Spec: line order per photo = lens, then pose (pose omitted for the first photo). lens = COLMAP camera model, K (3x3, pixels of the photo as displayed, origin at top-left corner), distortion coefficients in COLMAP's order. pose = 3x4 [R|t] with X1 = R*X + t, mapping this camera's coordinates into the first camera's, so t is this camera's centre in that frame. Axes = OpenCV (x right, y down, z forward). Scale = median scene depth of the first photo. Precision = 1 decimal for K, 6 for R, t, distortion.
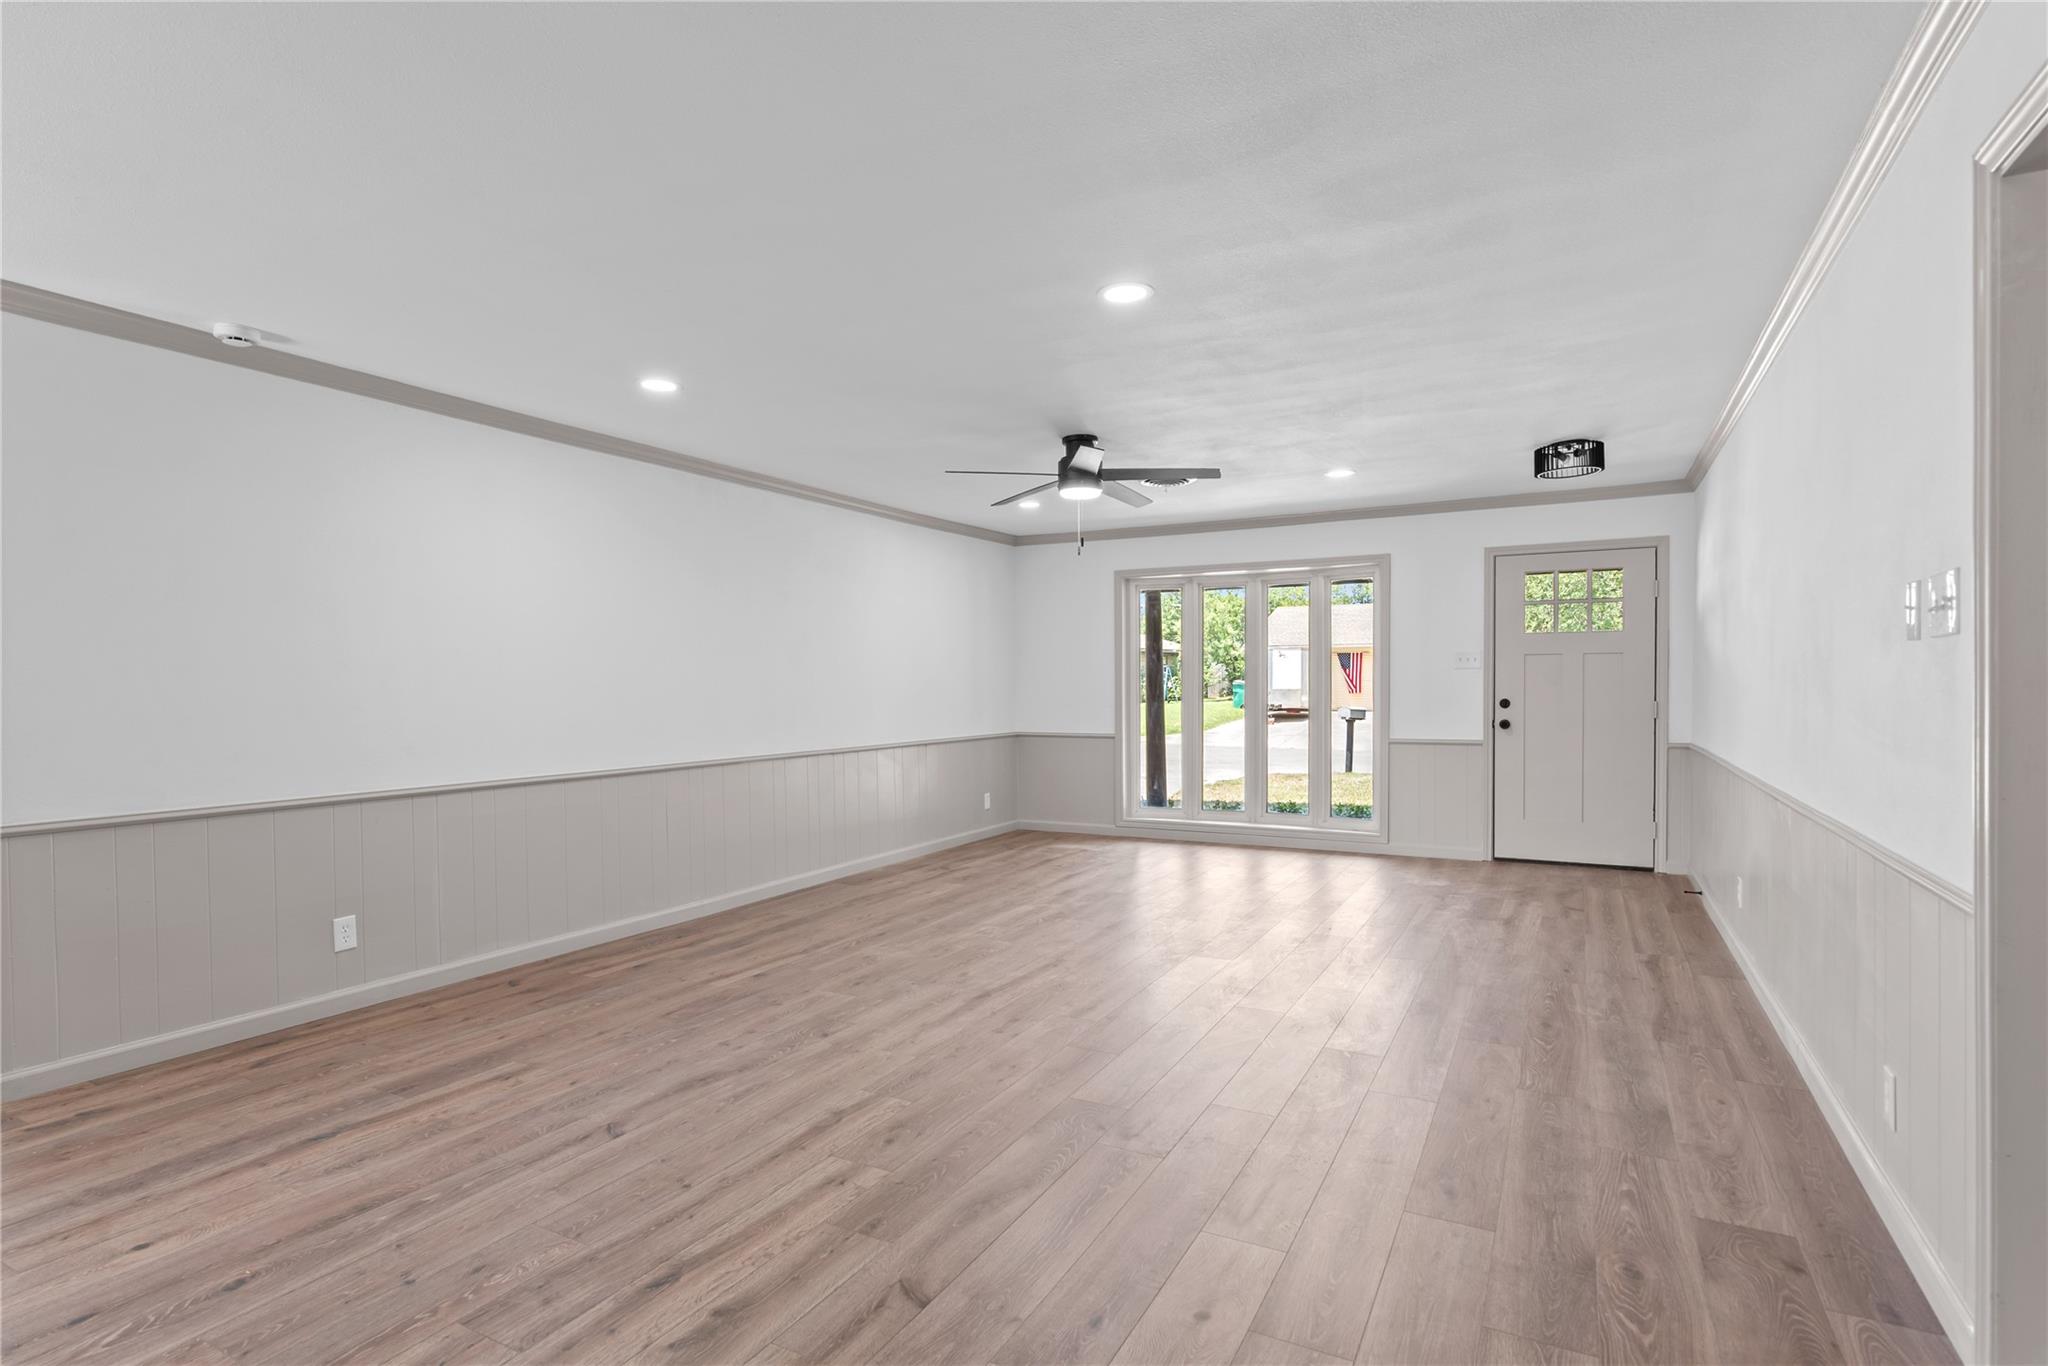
lens RADIAL K [[1013.8, 0, 1032.9], [0, 1013.8, 695.5], [0, 0, 1]] dist [0.002959, 0.000524]
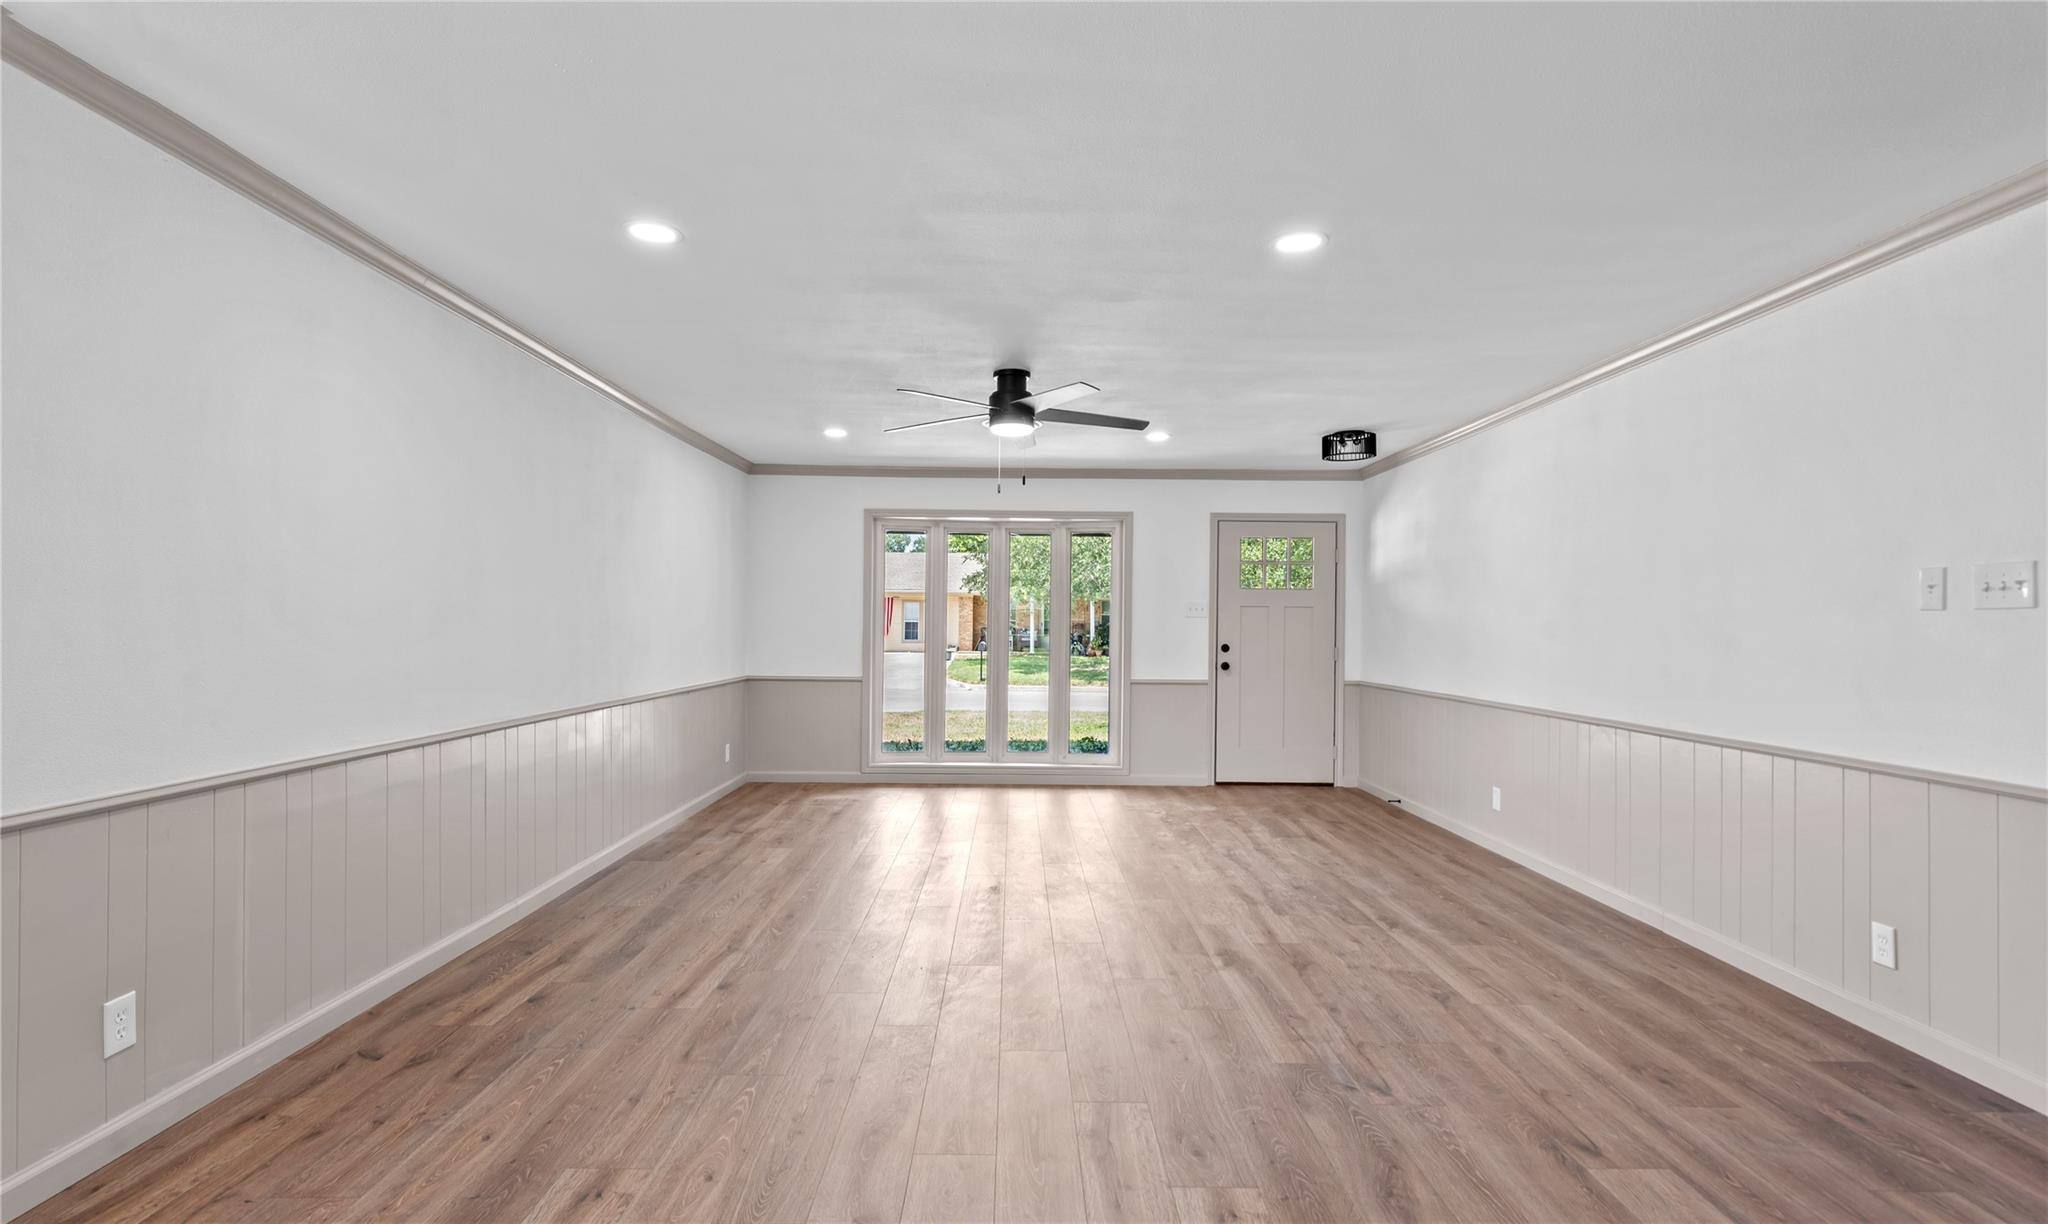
lens RADIAL K [[976.4, 0, 1024.0], [0, 976.4, 612.0], [0, 0, 1]] dist [0.002452, -0.000045]
pose [[0.882335, 0.022465, 0.470086, -0.287974], [-0.010933, 0.999569, -0.027248, -0.000542], [-0.470495, 0.018902, 0.882200, 0.136169]]
